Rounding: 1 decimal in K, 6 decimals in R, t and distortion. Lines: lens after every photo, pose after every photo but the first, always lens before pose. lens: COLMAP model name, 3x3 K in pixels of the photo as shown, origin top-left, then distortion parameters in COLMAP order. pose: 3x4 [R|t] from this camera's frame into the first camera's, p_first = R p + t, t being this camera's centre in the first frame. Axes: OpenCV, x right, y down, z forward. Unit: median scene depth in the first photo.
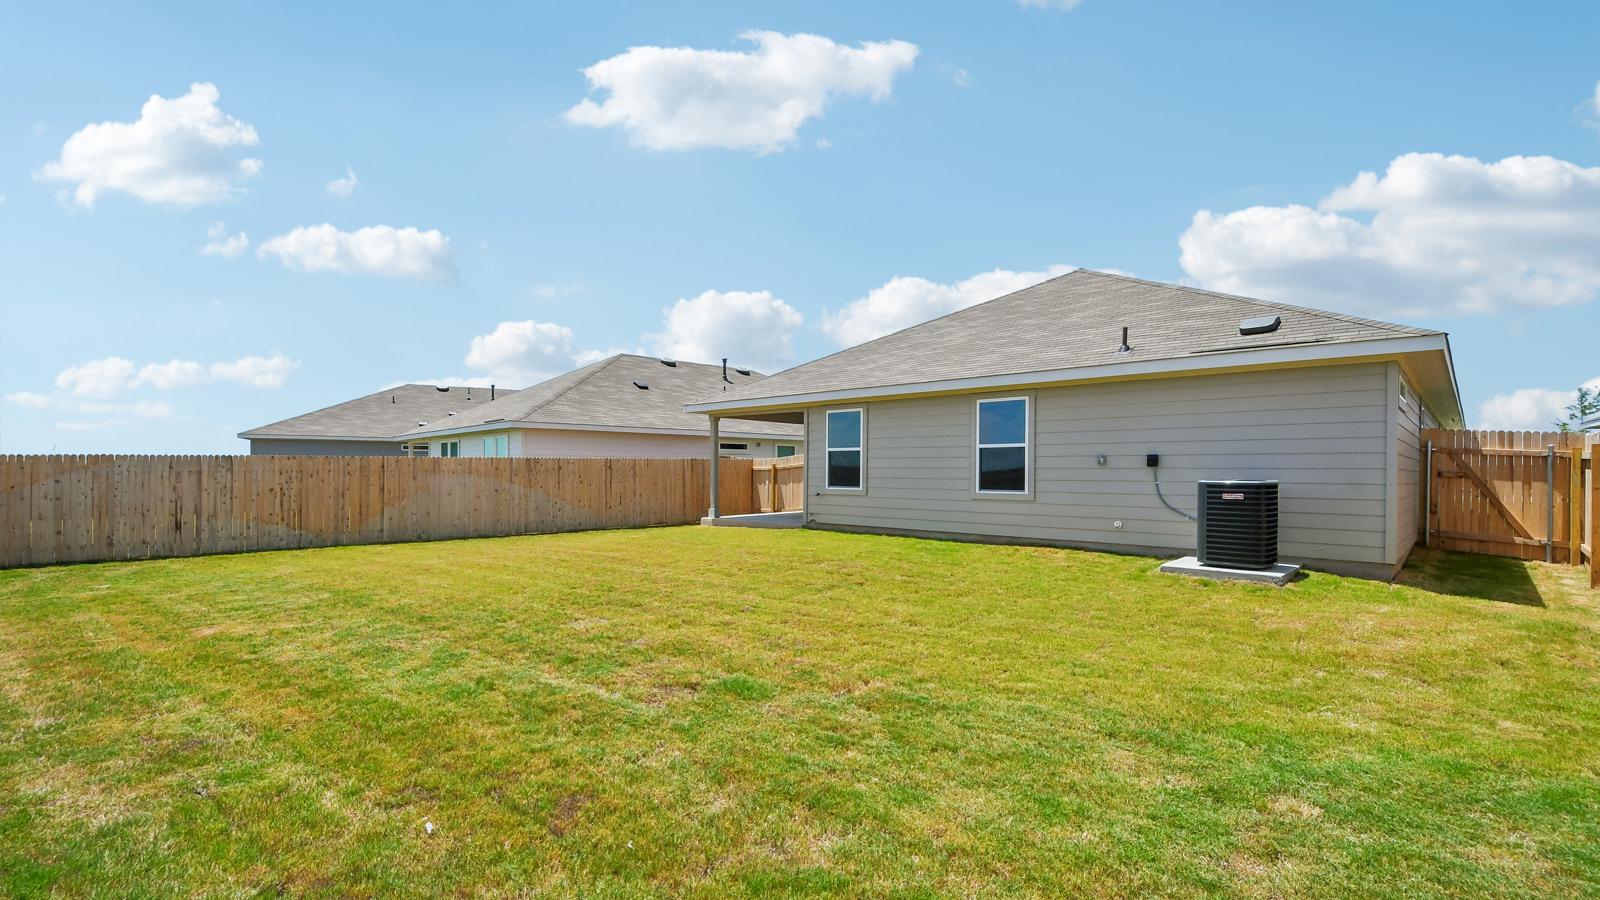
lens RADIAL K [[712.6, 0, 801.7], [0, 712.6, 495.8], [0, 0, 1]] dist [-0.000671, -0.000147]
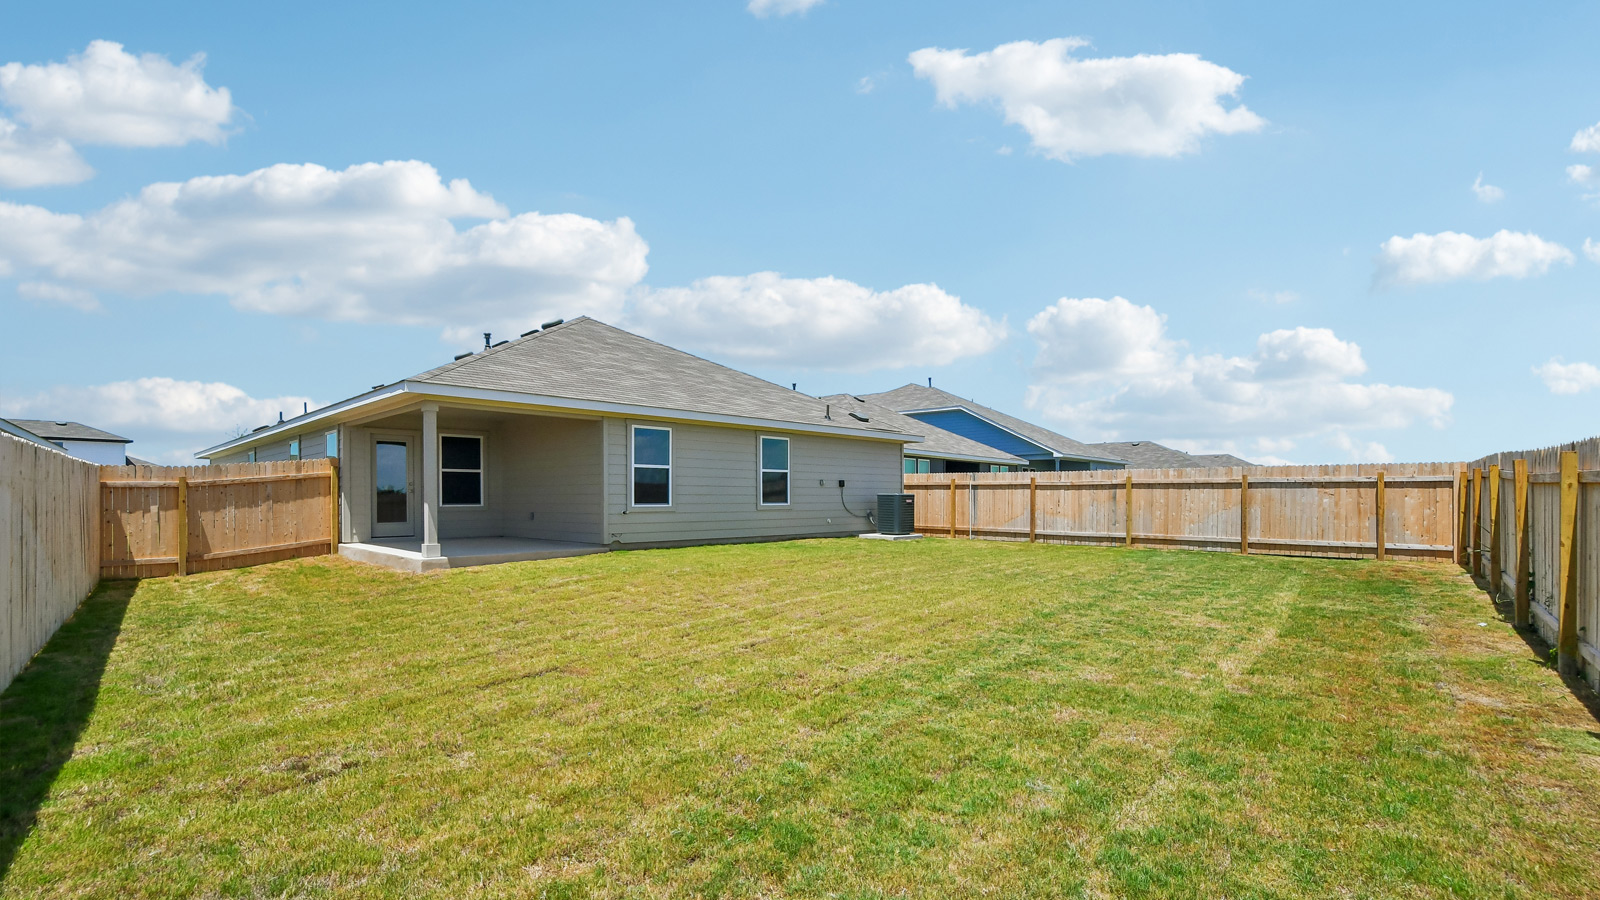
lens RADIAL K [[712.6, 0, 801.7], [0, 712.6, 495.8], [0, 0, 1]] dist [-0.000671, -0.000147]
pose [[0.003380, -0.003369, 0.999989, -0.952152], [0.035354, 0.999370, 0.003248, -0.020244], [-0.999369, 0.035343, 0.003497, 0.802142]]
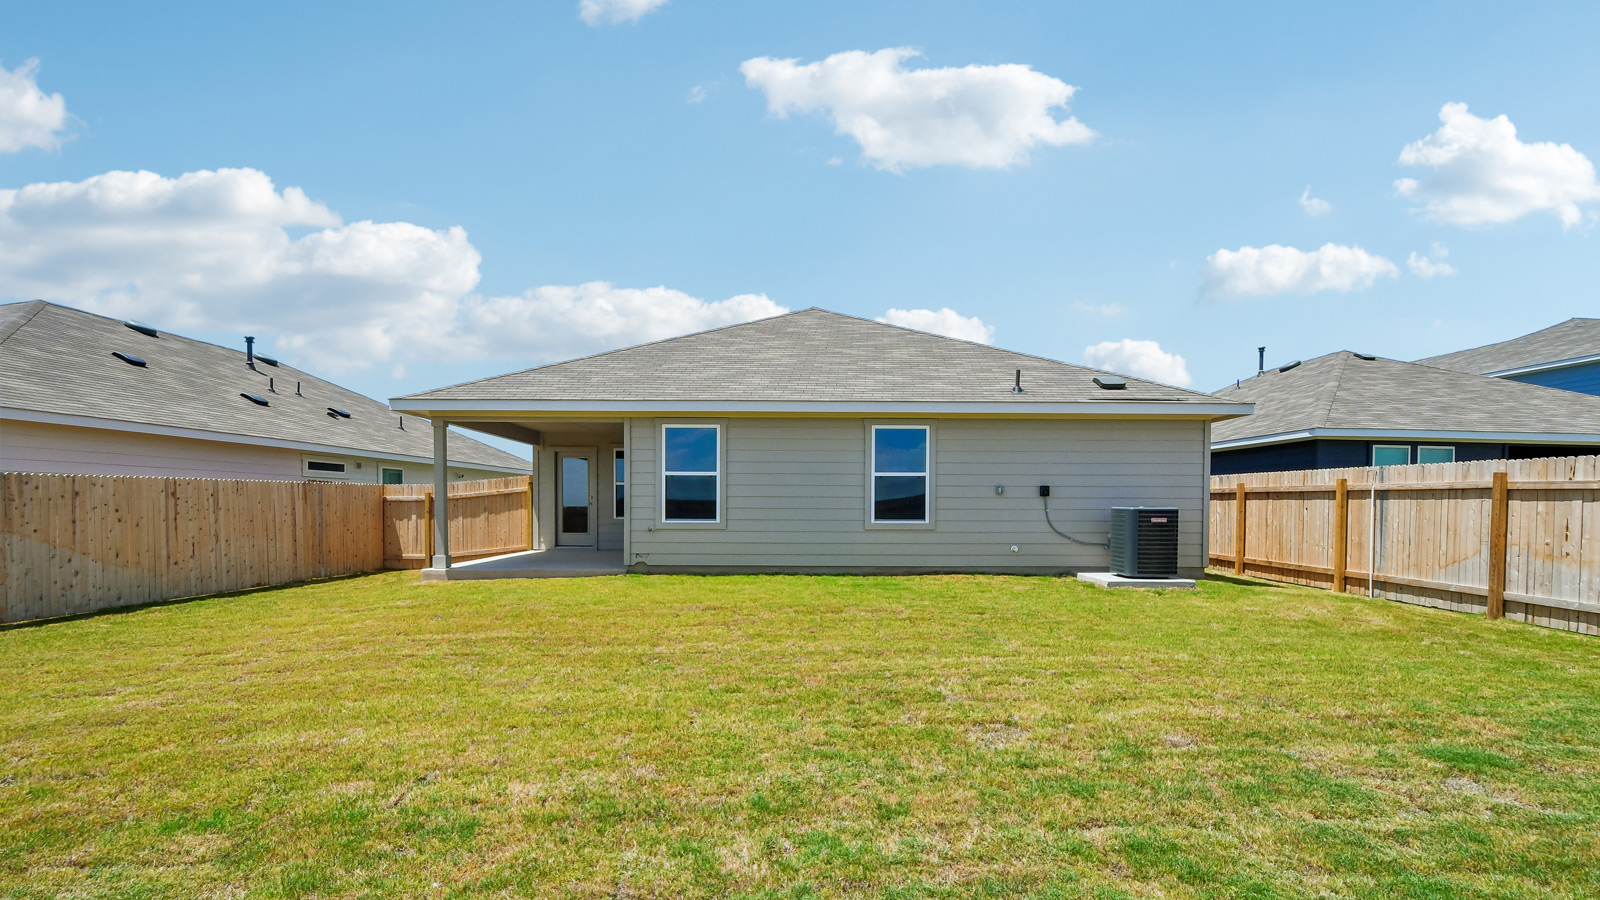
lens RADIAL K [[693.0, 0, 793.8], [0, 693.0, 536.5], [0, 0, 1]] dist [-0.005102, -0.000723]
pose [[0.721082, -0.031681, 0.692125, -0.415436], [0.024494, 0.999495, 0.020232, -0.006669], [-0.692417, 0.002364, 0.721494, 0.350137]]
